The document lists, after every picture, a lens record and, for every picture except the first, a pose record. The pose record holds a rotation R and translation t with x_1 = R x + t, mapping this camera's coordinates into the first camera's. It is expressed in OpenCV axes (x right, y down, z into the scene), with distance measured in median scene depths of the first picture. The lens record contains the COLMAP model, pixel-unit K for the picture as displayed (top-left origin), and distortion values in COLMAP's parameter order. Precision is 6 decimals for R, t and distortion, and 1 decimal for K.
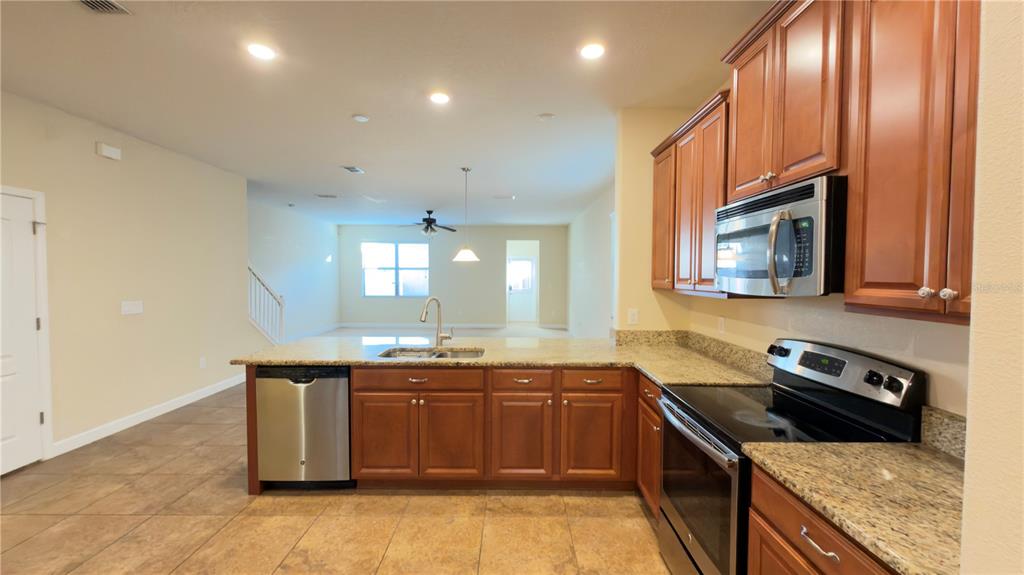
lens RADIAL K [[408.4, 0, 512.0], [0, 408.4, 287.5], [0, 0, 1]] dist [0.000262, 0.000123]
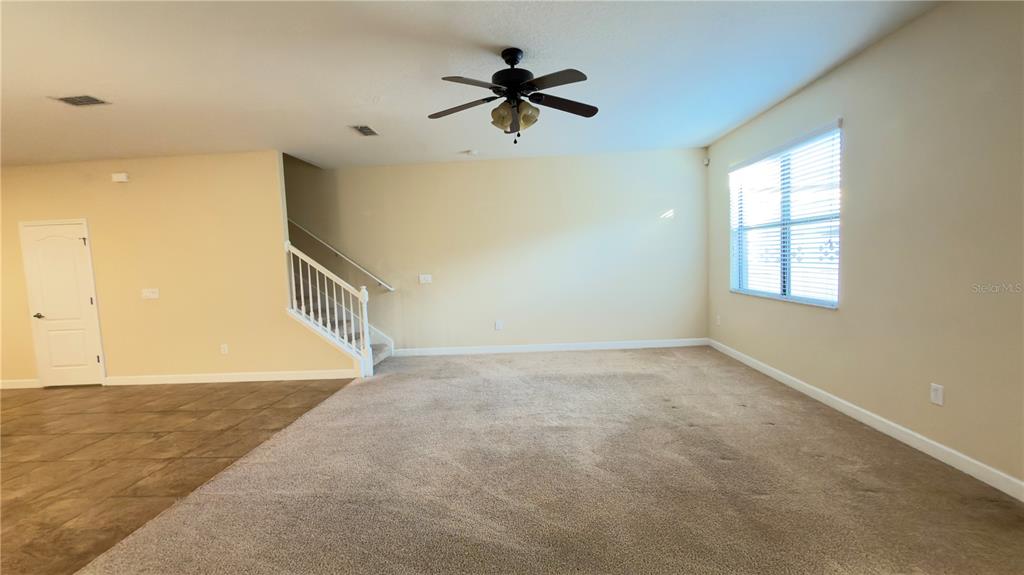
lens RADIAL K [[408.4, 0, 512.0], [0, 408.4, 287.5], [0, 0, 1]] dist [0.000262, 0.000123]
pose [[-0.043724, 0.070380, -0.996562, 0.398561], [0.011771, 0.997483, 0.069929, -0.062483], [0.998974, -0.008673, -0.044442, 2.939672]]
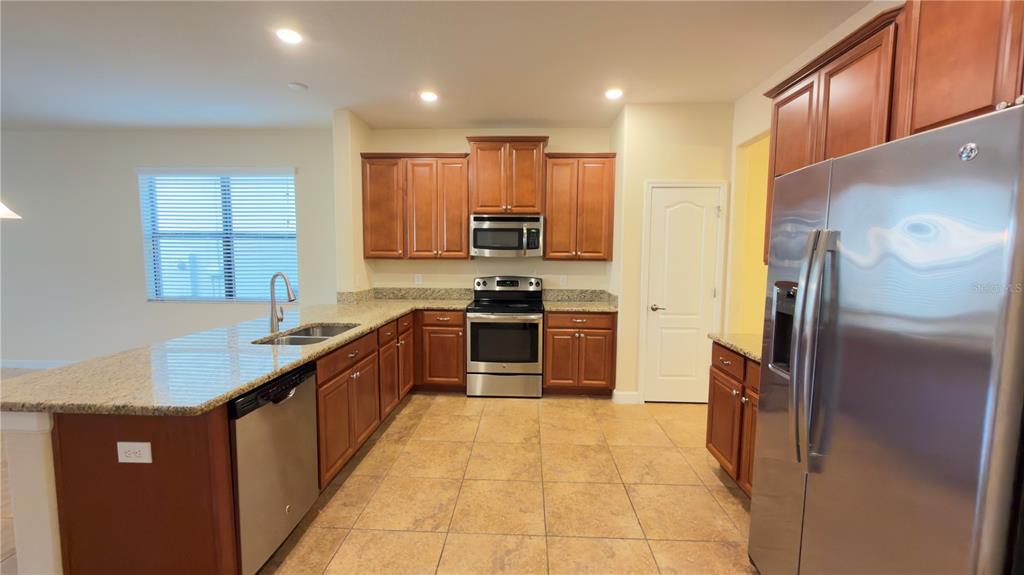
lens RADIAL K [[408.4, 0, 512.0], [0, 408.4, 287.5], [0, 0, 1]] dist [0.000262, 0.000123]
pose [[0.039866, -0.088759, 0.995255, -1.067500], [0.025070, 0.995822, 0.087805, -0.007777], [-0.998890, 0.021451, 0.041924, 0.522969]]
